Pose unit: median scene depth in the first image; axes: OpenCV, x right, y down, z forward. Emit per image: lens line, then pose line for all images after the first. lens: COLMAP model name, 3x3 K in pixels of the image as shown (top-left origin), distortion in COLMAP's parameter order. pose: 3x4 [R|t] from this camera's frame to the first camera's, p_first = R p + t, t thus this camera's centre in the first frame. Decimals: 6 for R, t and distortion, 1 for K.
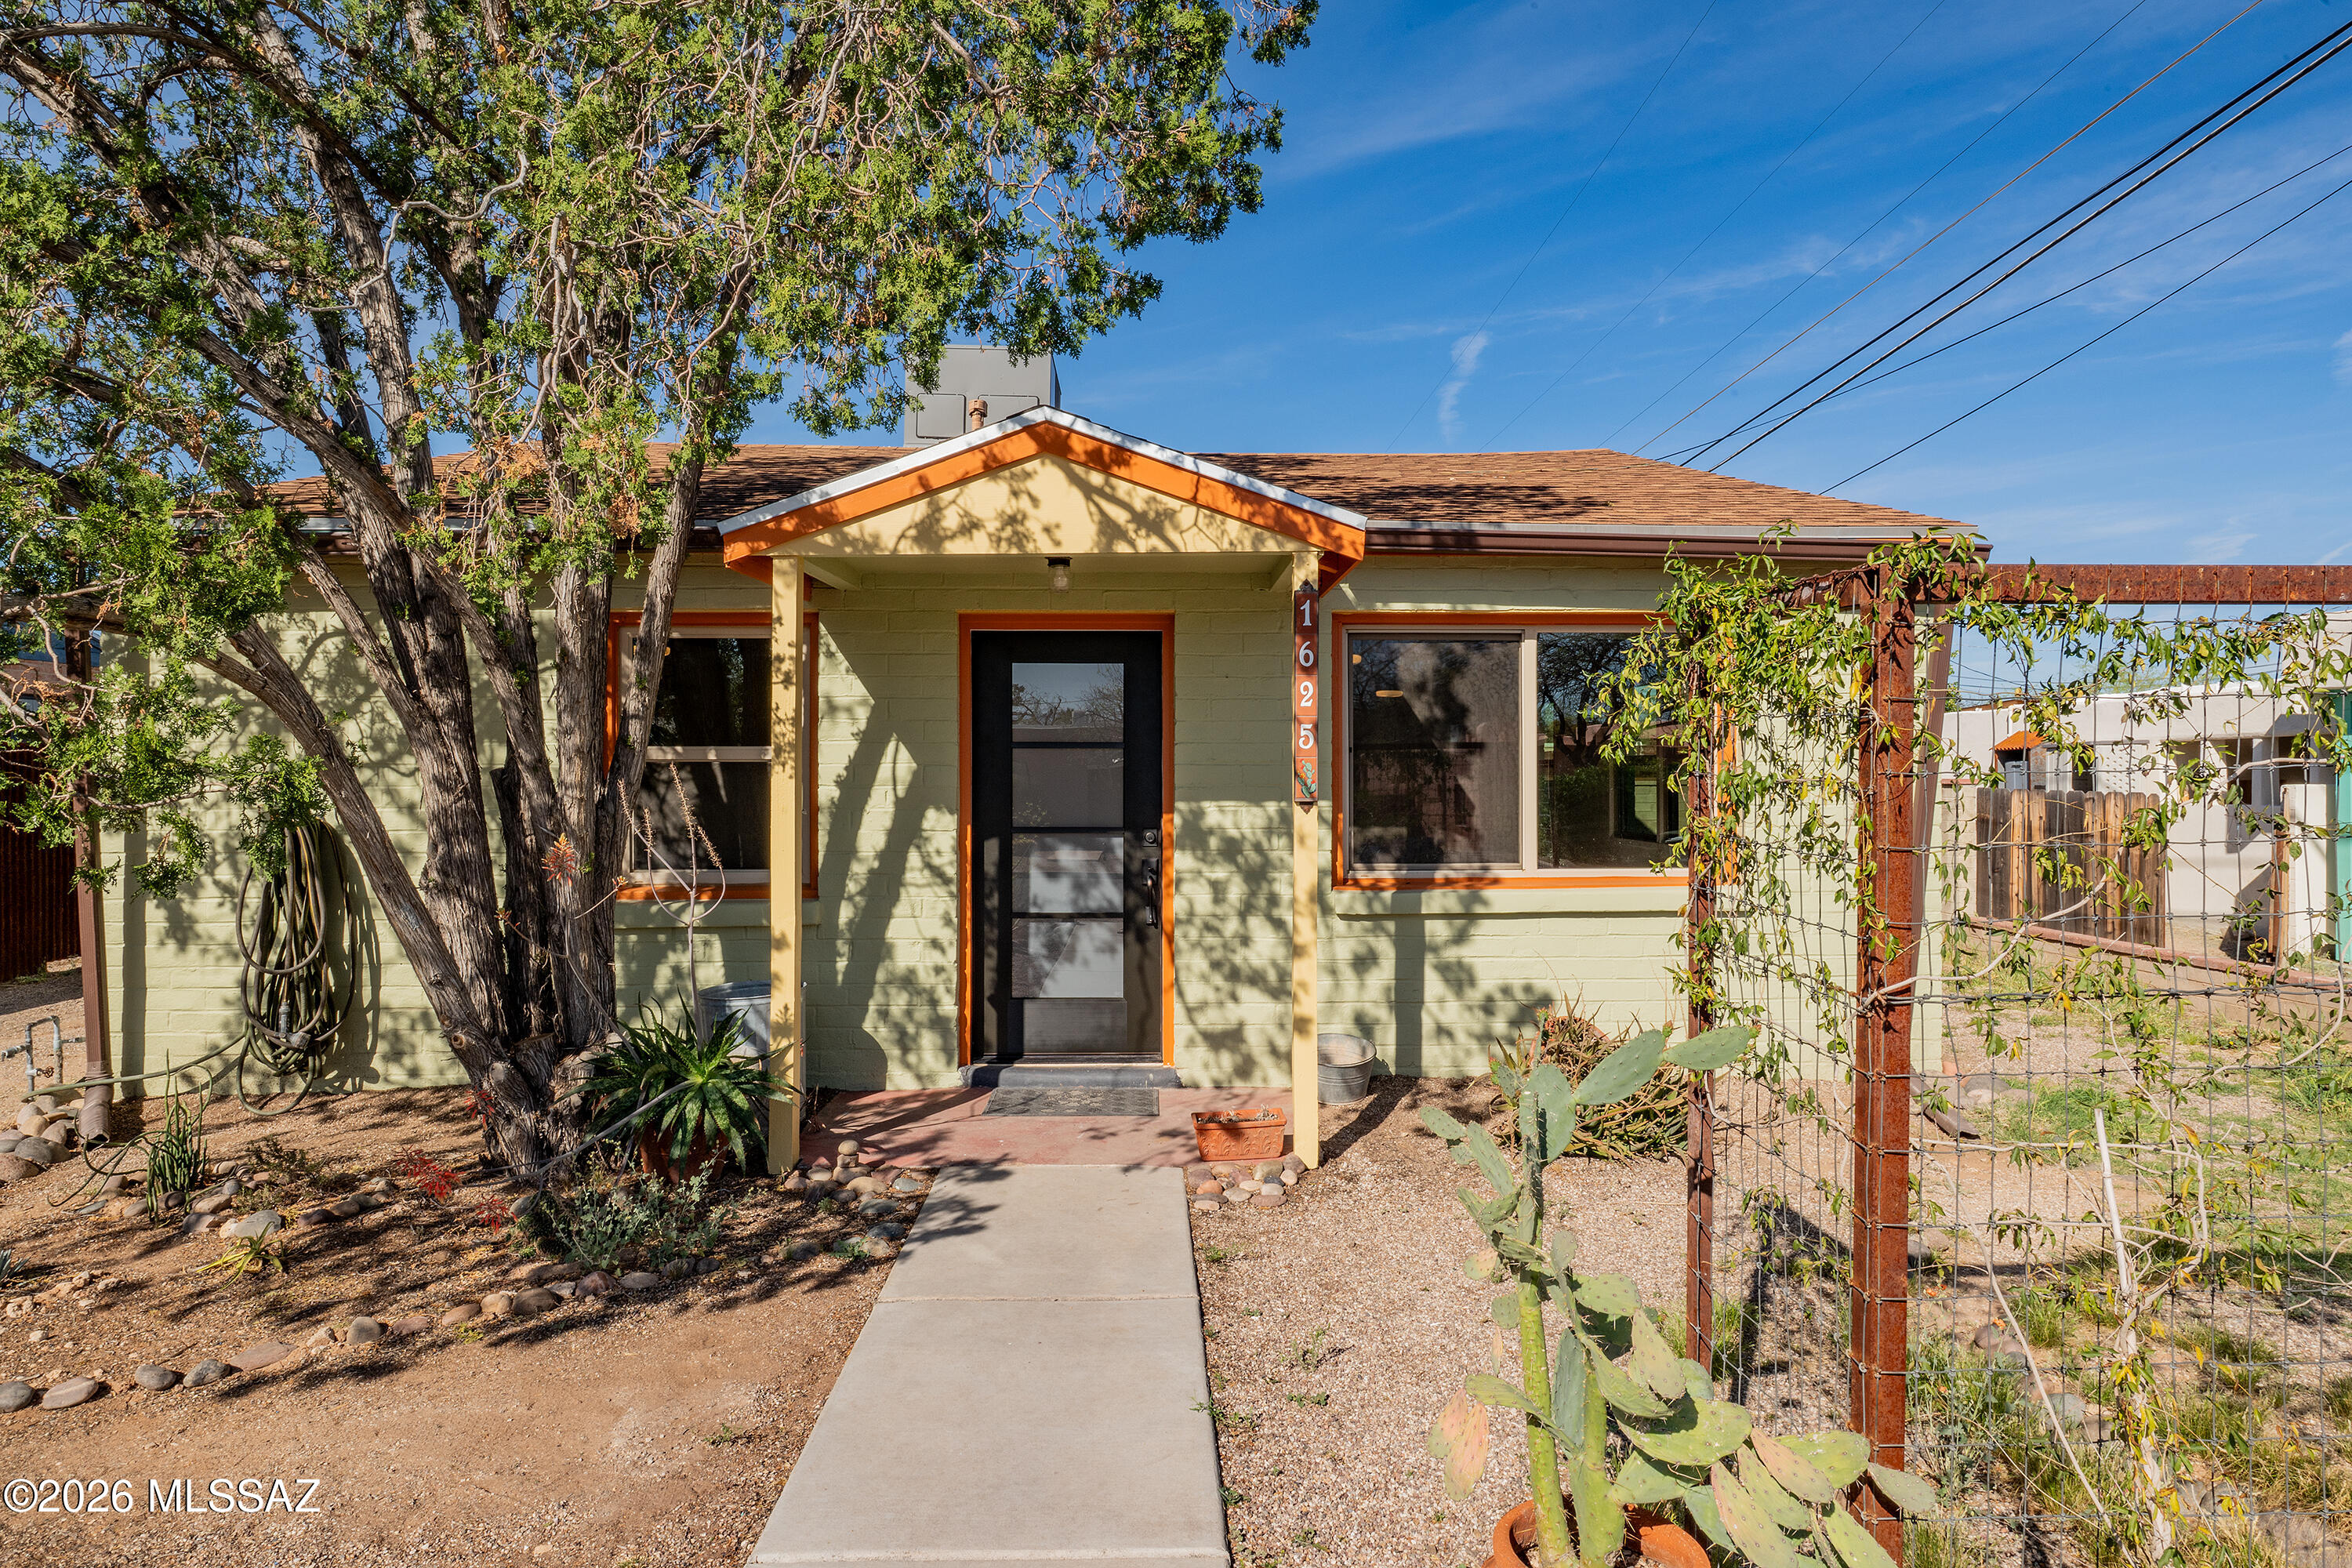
lens RADIAL K [[1323.5, 0, 1176.0], [0, 1323.5, 784.0], [0, 0, 1]] dist [-0.000225, 0.000198]
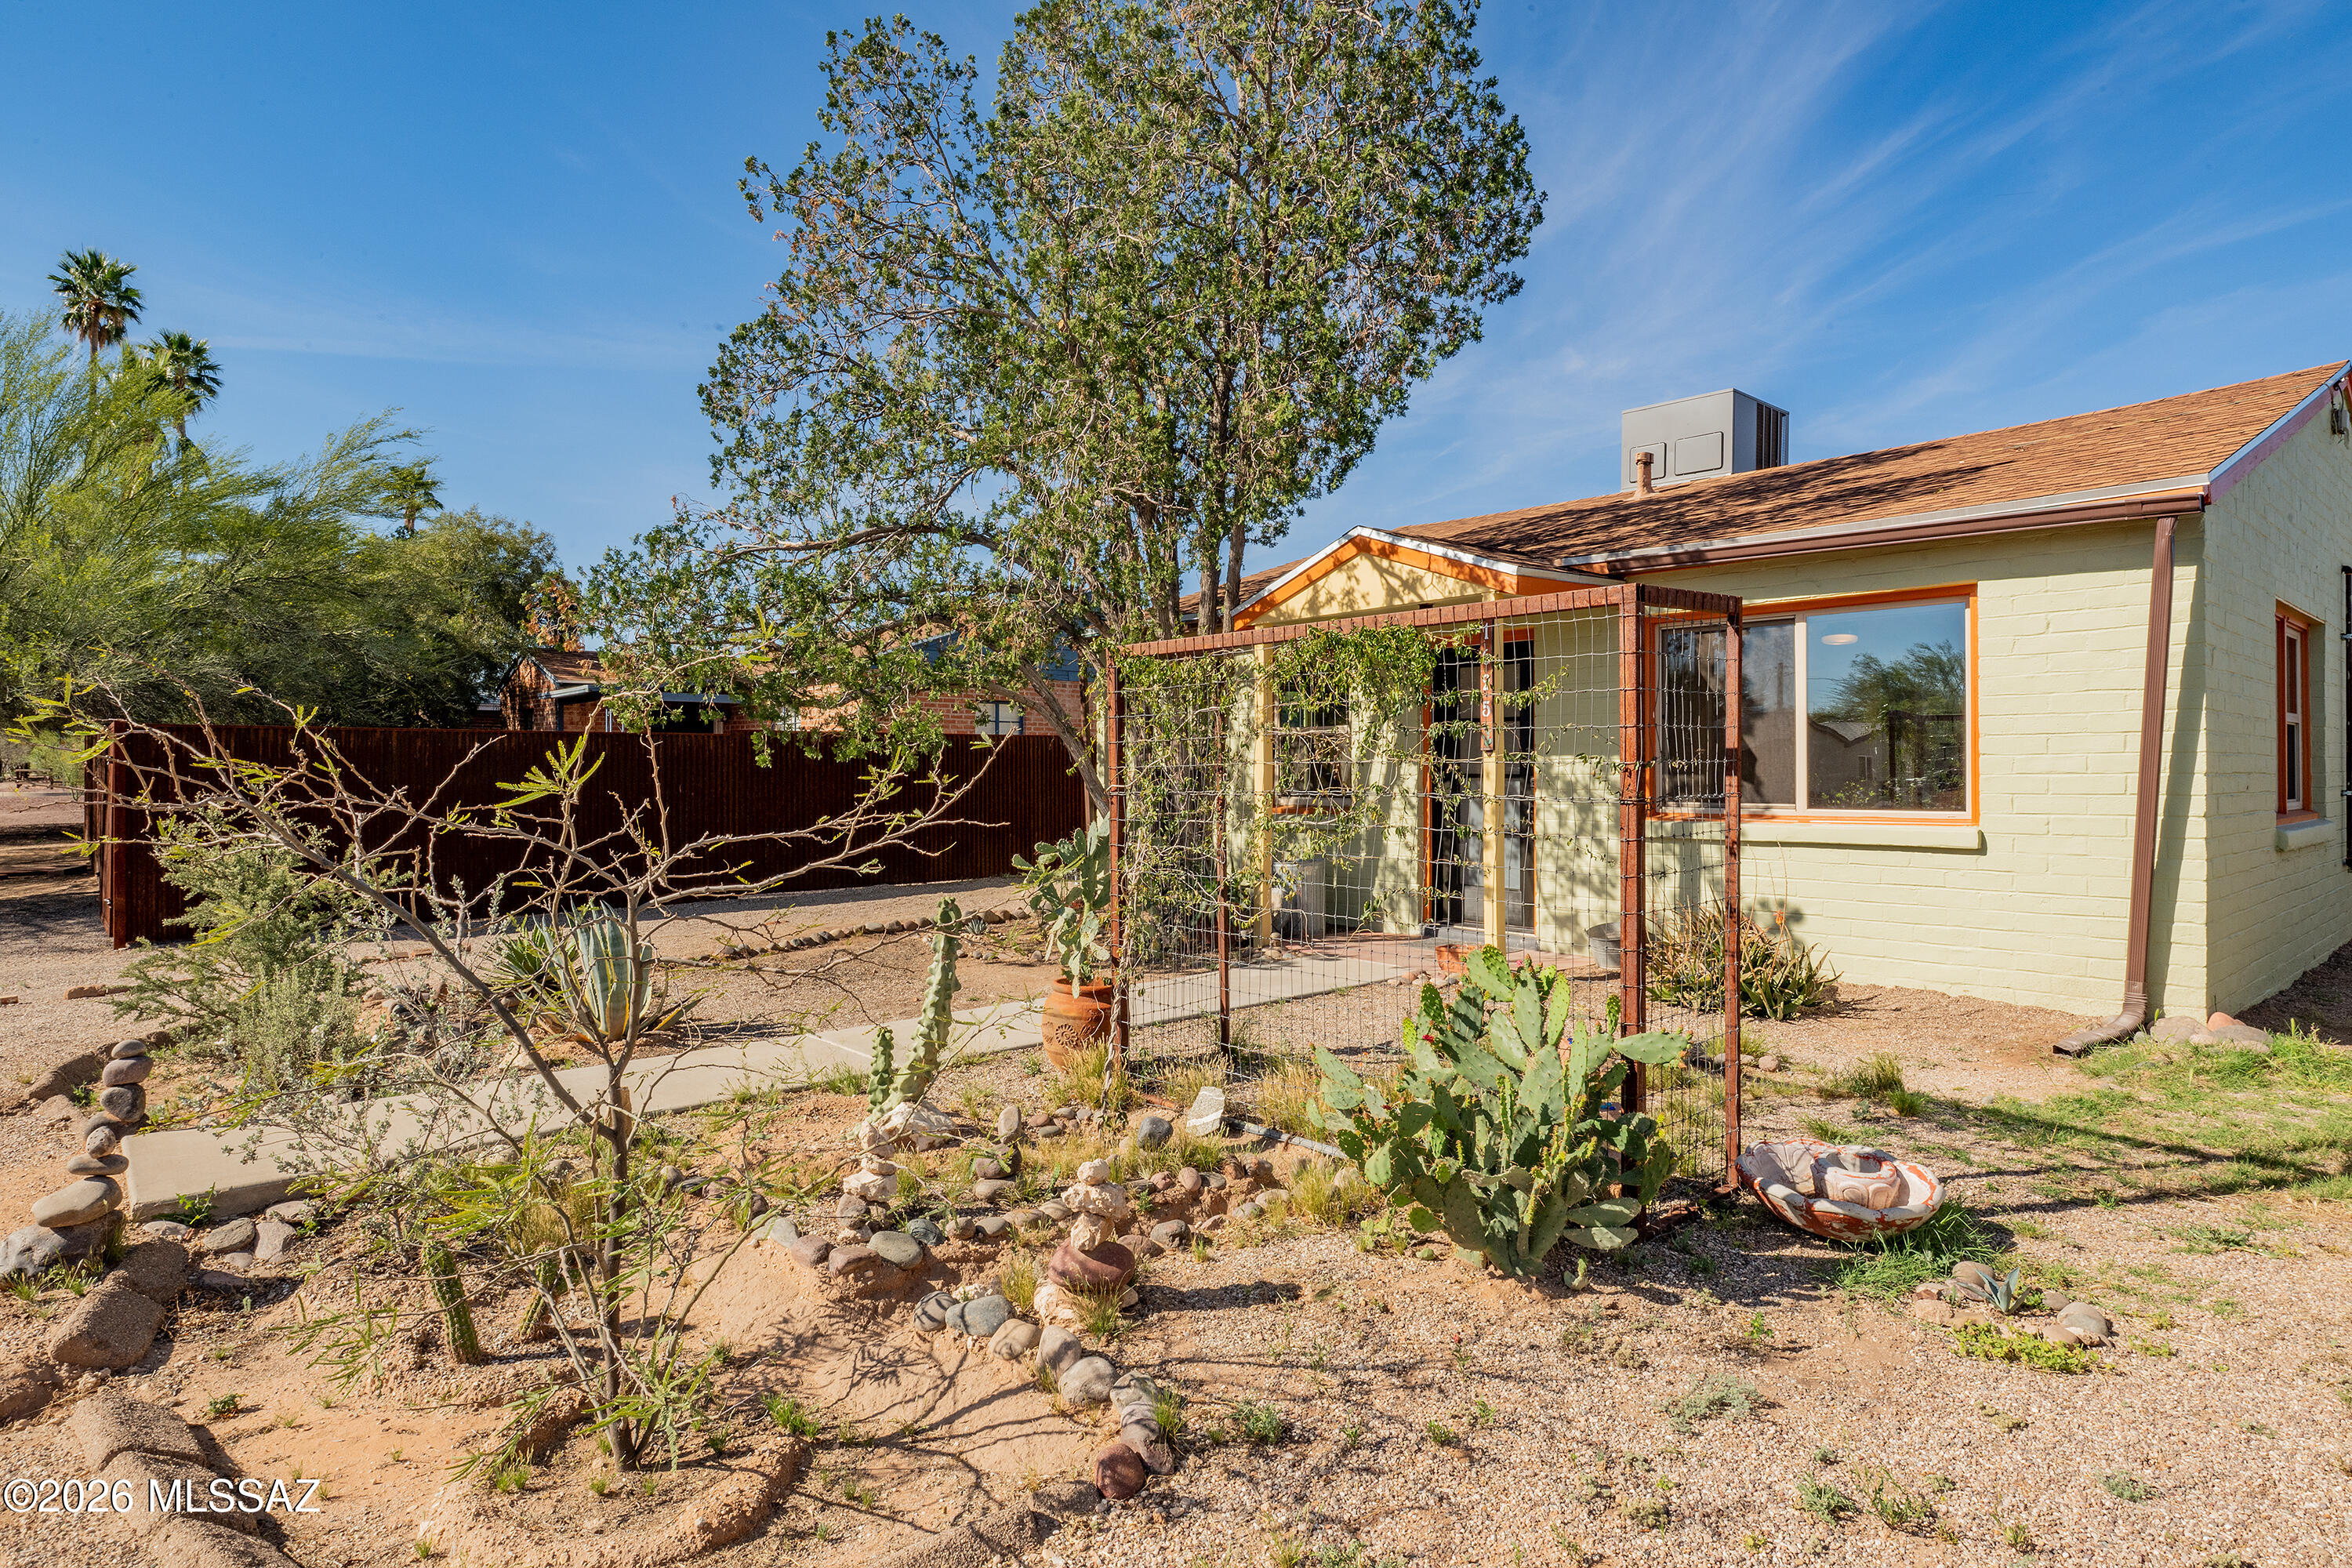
lens RADIAL K [[1323.5, 0, 1176.0], [0, 1323.5, 784.0], [0, 0, 1]] dist [-0.000225, 0.000198]
pose [[0.627402, 0.007084, -0.778664, 1.099395], [-0.005015, 0.999975, 0.005057, 0.047654], [0.778680, 0.000732, 0.627421, -0.285540]]
